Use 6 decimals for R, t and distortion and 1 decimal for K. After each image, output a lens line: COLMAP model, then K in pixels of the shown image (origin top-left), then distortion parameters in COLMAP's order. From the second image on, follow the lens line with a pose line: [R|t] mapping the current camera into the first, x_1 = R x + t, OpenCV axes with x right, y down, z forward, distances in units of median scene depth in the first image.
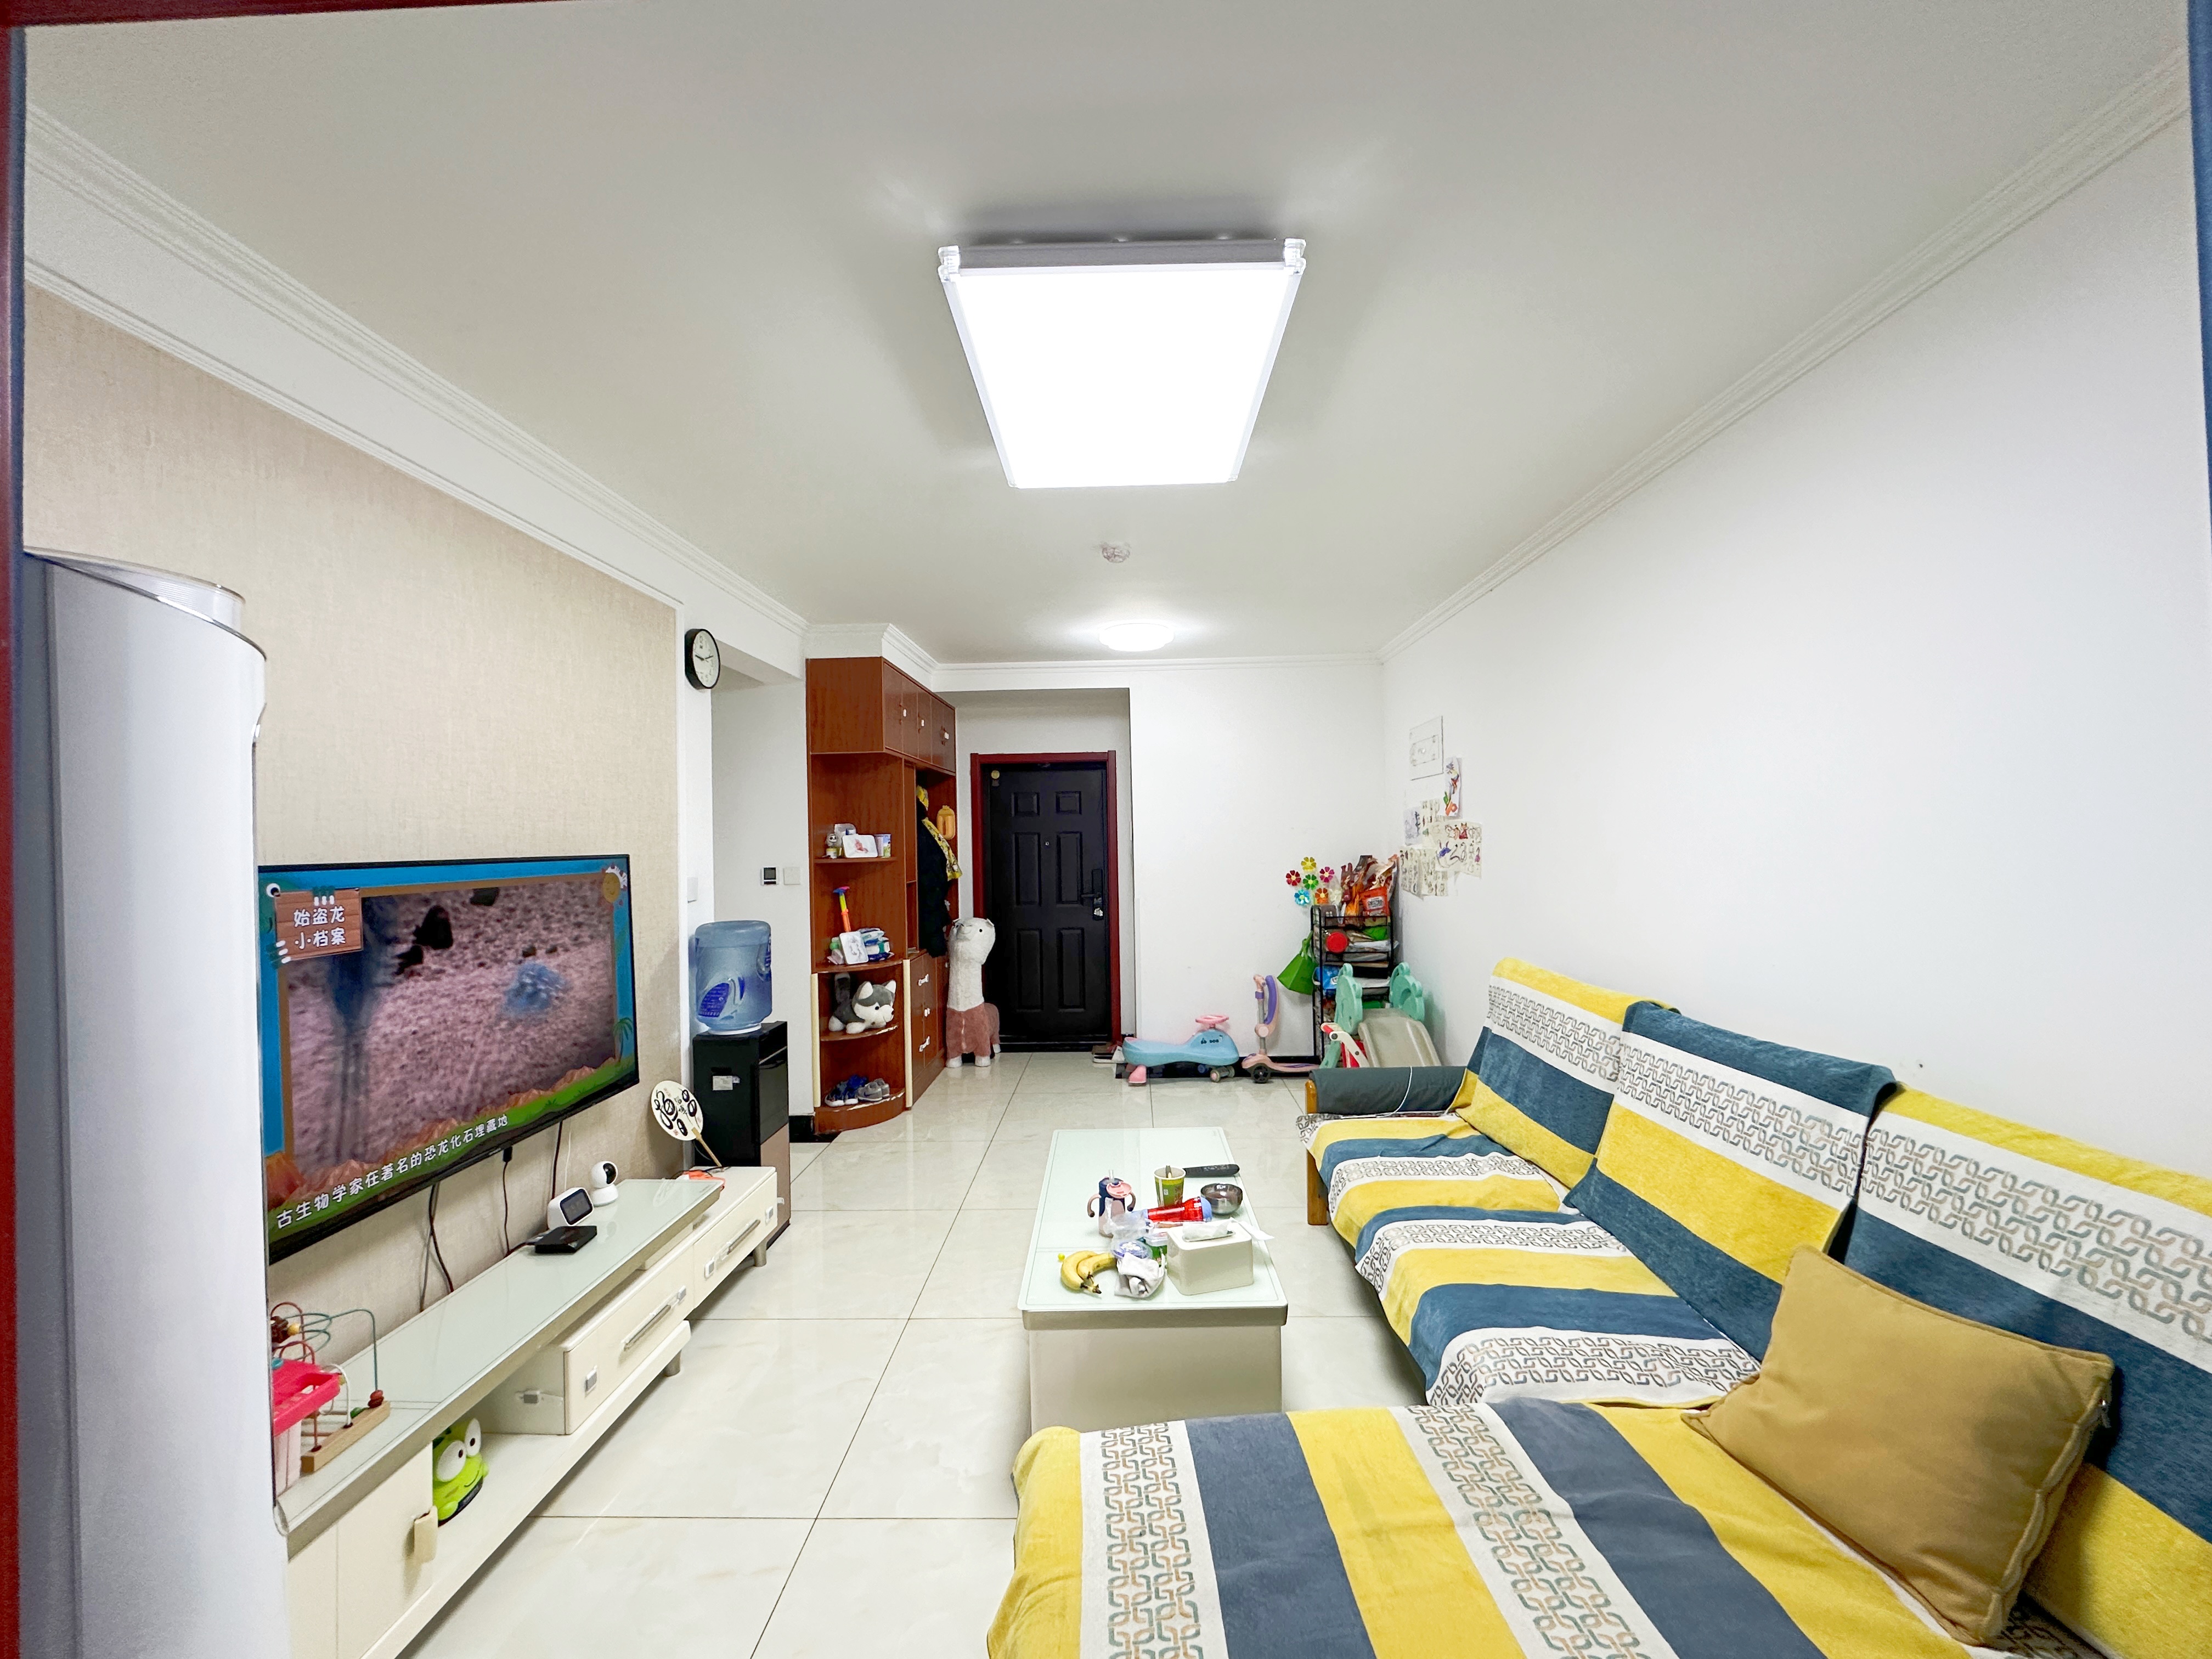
lens RADIAL K [[884.3, 0, 1109.3], [0, 884.3, 837.4], [0, 0, 1]] dist [-0.001272, -0.000077]
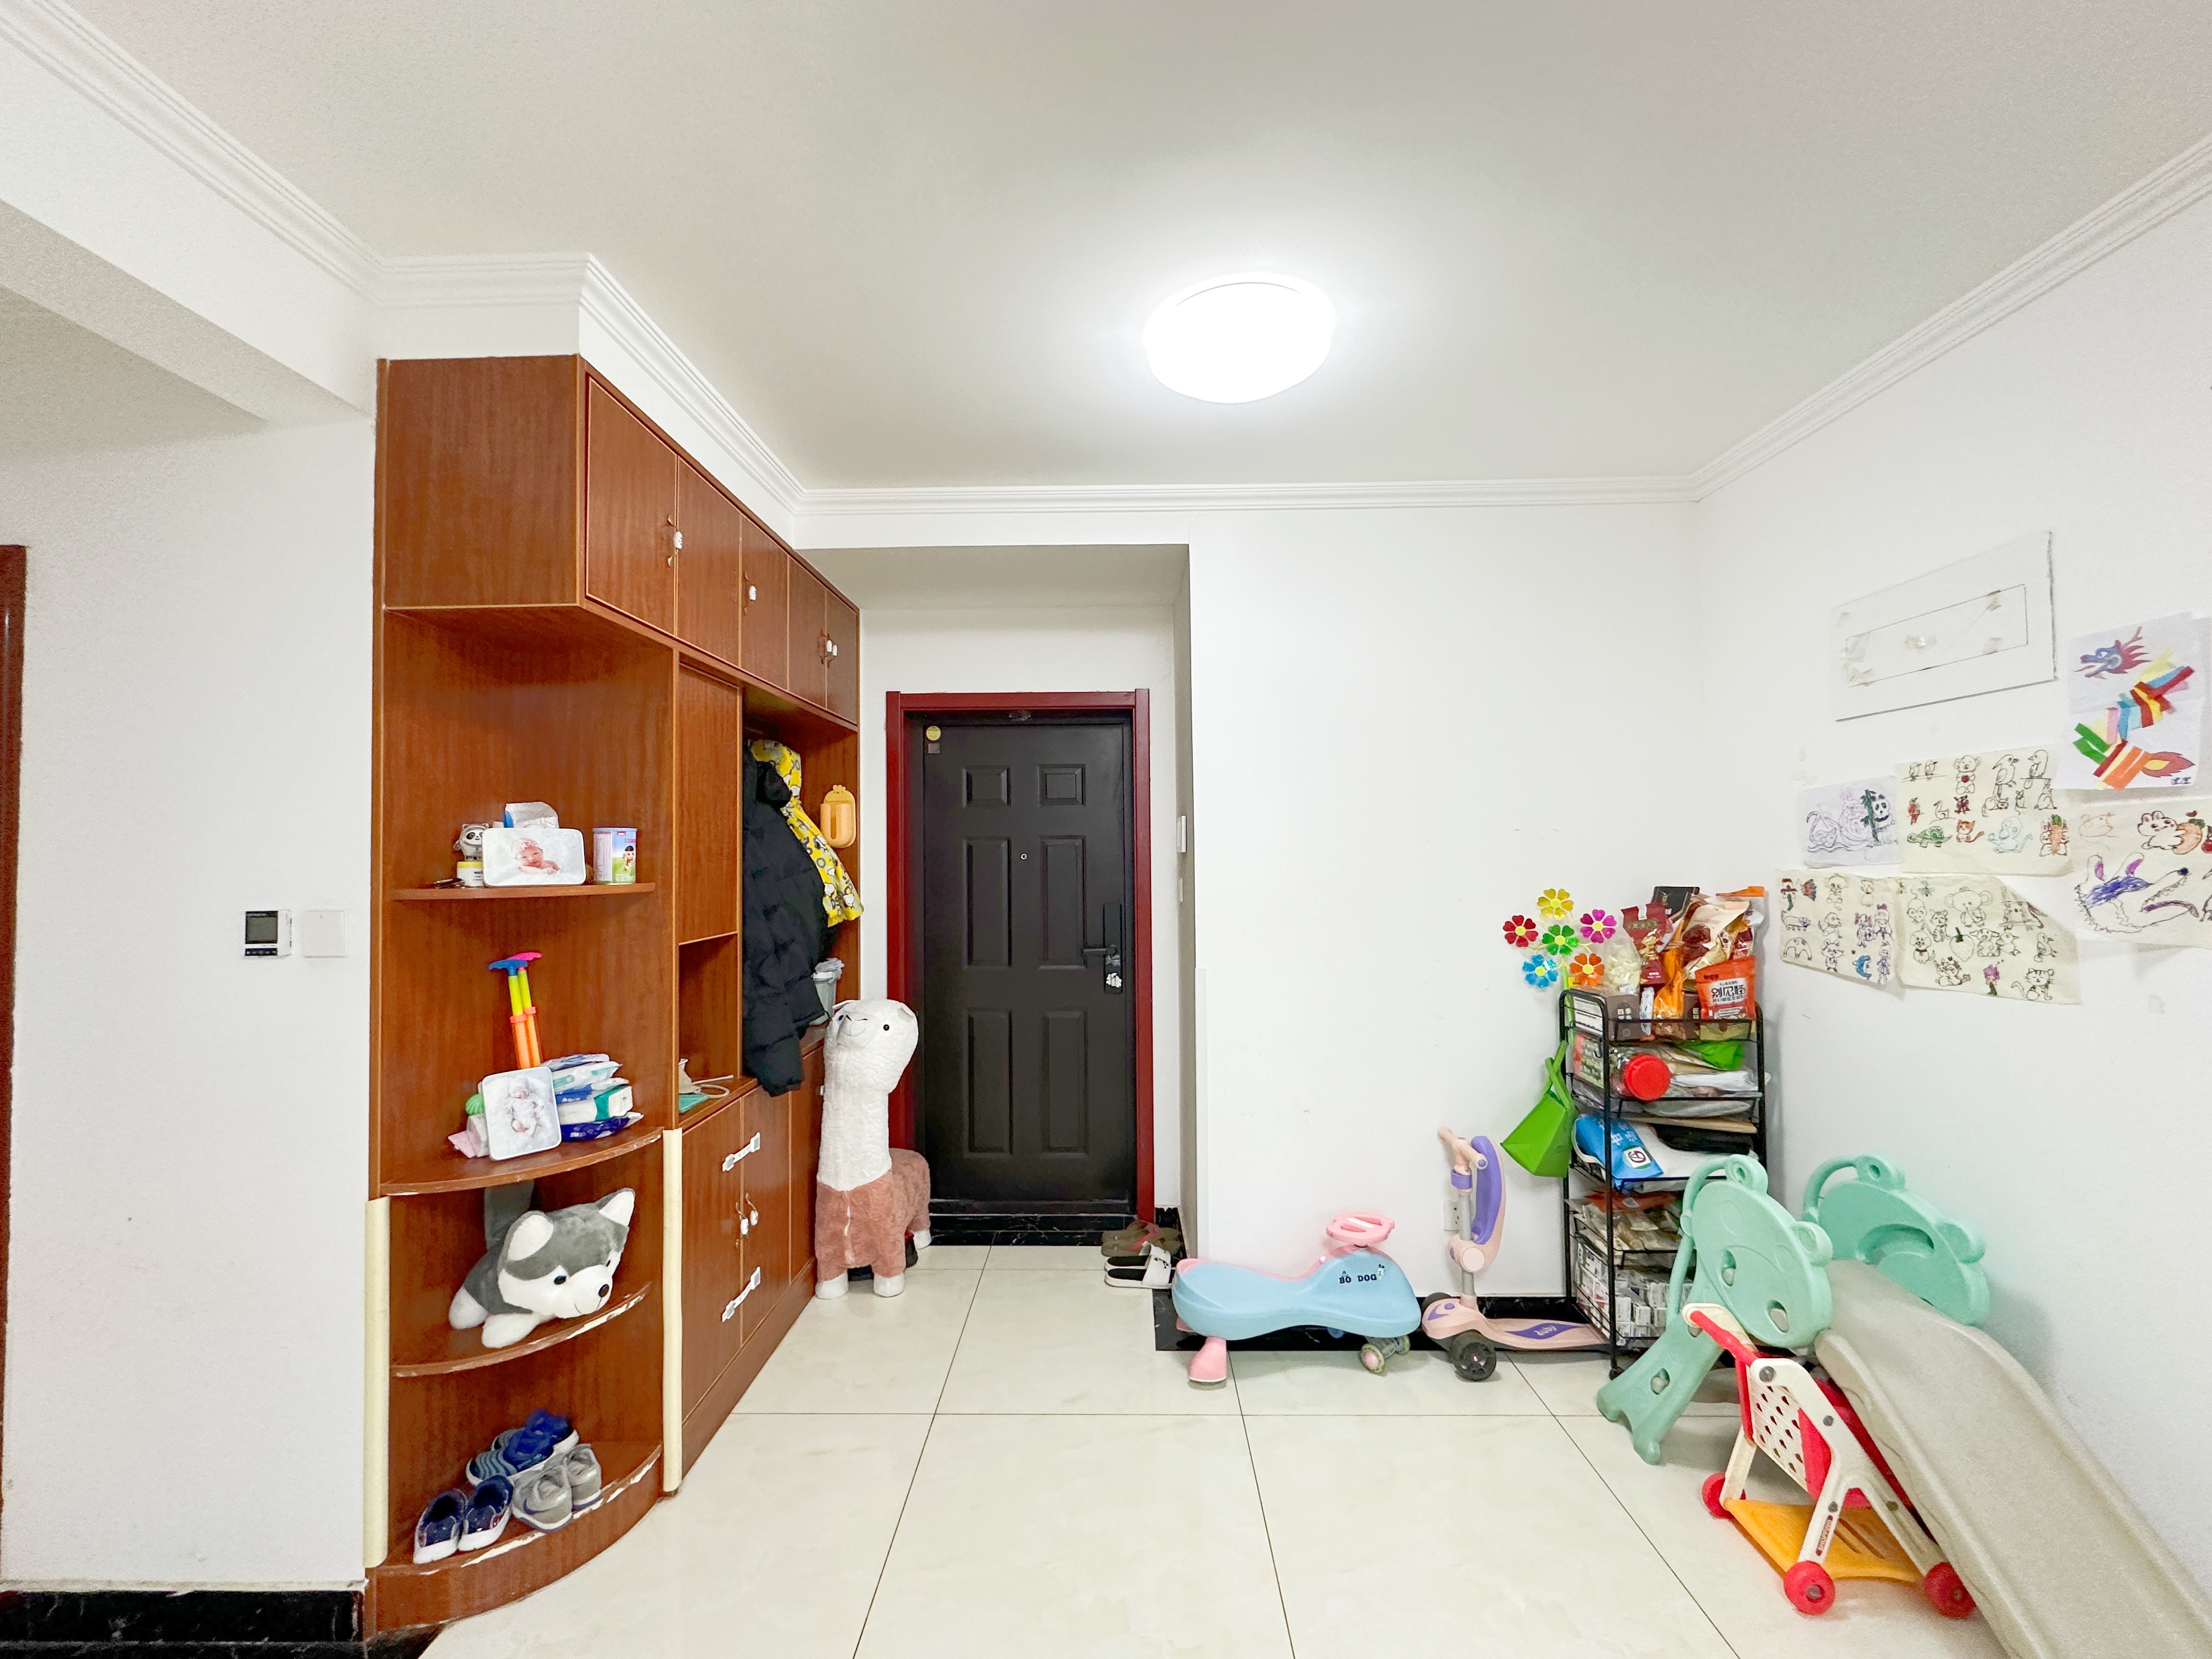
lens RADIAL K [[884.3, 0, 1104.6], [0, 884.3, 828.7], [0, 0, 1]] dist [-0.001272, -0.000077]
pose [[0.999924, 0.010604, 0.006273, -0.027223], [-0.010426, 0.999562, -0.027704, 0.005232], [-0.006564, 0.027636, 0.999596, 0.521489]]
